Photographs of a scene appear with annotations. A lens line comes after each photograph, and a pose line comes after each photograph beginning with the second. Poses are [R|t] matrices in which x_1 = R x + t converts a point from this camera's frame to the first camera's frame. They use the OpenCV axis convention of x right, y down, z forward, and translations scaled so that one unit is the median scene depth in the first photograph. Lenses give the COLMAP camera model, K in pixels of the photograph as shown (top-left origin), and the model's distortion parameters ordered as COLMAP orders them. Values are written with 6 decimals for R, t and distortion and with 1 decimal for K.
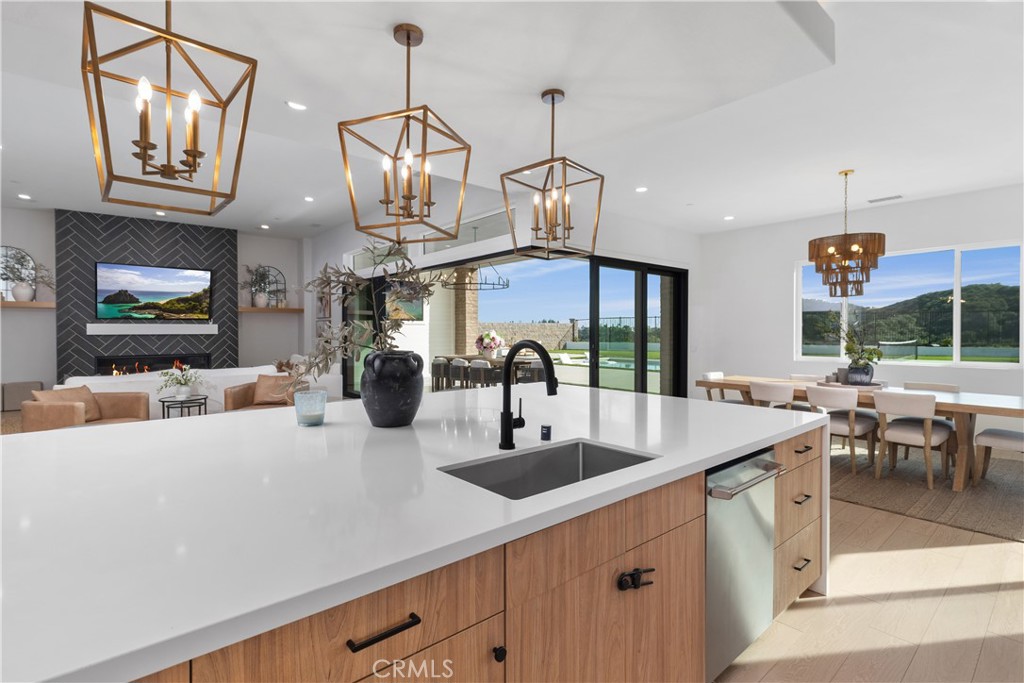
lens RADIAL K [[479.0, 0, 513.9], [0, 479.0, 335.9], [0, 0, 1]] dist [0.001884, 0.000143]
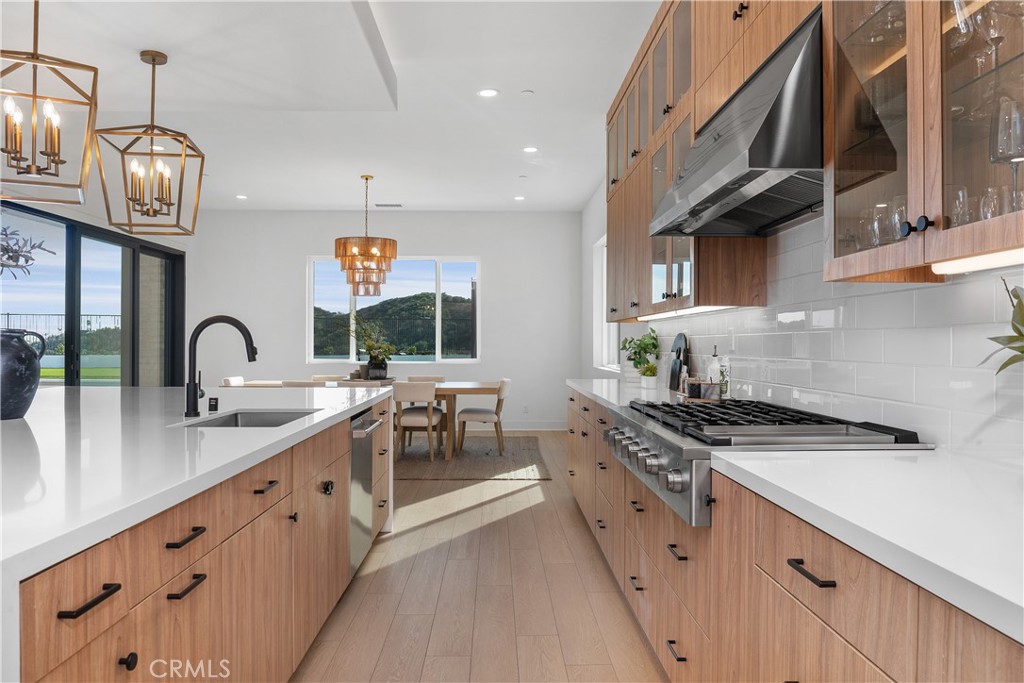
lens RADIAL K [[701.9, 0, 512.0], [0, 701.9, 341.5], [0, 0, 1]] dist [-0.039196, 0.000295]
pose [[0.635652, 0.002064, 0.771973, -0.283427], [0.004550, 0.999969, -0.006420, 0.028083], [-0.771963, 0.007593, 0.635623, -0.210818]]
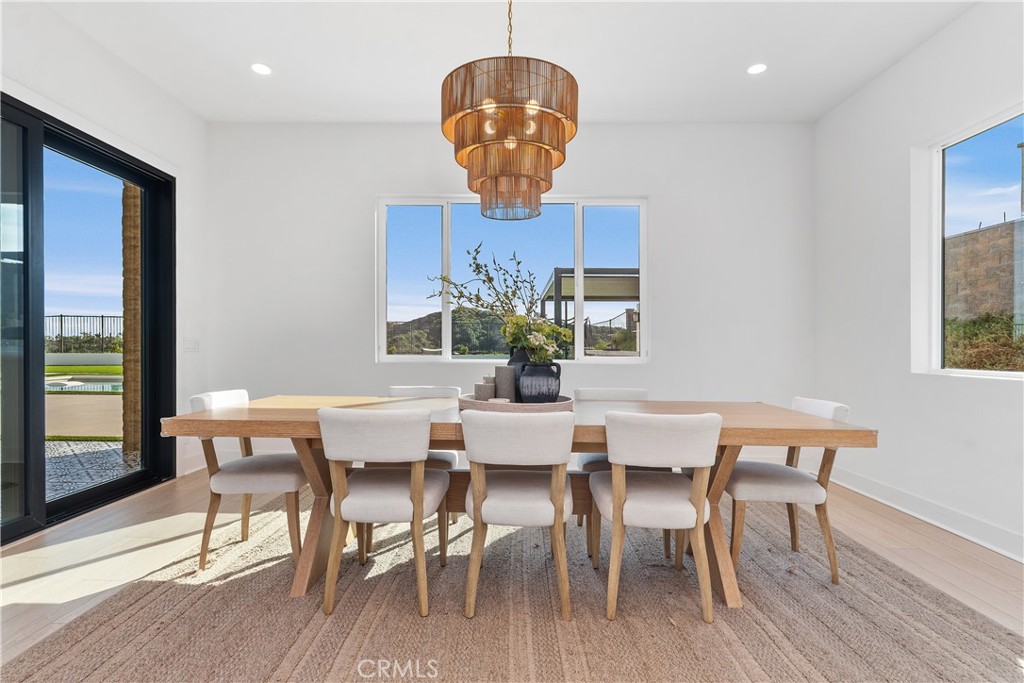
lens RADIAL K [[534.7, 0, 512.5], [0, 534.7, 364.3], [0, 0, 1]] dist [0.001927, 0.000648]
pose [[0.660210, -0.021579, 0.750771, 0.300926], [-0.000849, 0.999565, 0.029477, 0.050120], [-0.751080, -0.020099, 0.659905, 0.656998]]
